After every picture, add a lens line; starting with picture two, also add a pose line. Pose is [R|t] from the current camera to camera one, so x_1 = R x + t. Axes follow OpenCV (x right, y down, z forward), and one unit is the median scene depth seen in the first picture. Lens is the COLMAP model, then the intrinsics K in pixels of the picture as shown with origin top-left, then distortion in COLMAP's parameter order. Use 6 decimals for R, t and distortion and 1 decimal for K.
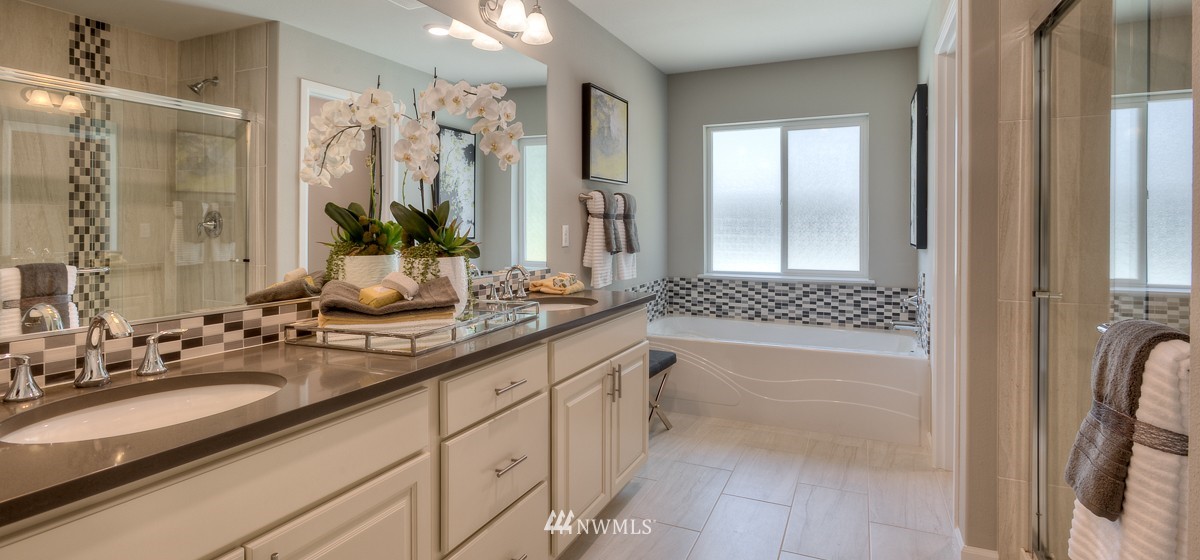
lens RADIAL K [[569.2, 0, 608.4], [0, 569.2, 275.8], [0, 0, 1]] dist [-0.001778, 0.000317]
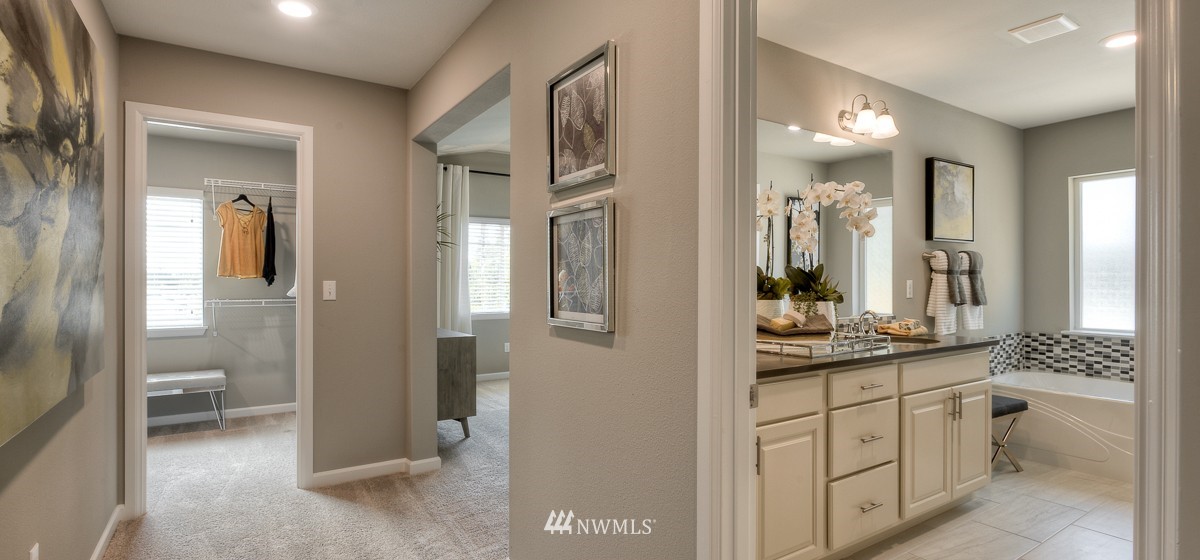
lens RADIAL K [[569.2, 0, 608.4], [0, 569.2, 275.8], [0, 0, 1]] dist [-0.001778, 0.000317]
pose [[0.850343, -0.004429, -0.526210, 0.014931], [-0.046000, 0.995511, -0.082714, 0.029200], [0.524214, 0.094541, 0.846322, -0.334298]]
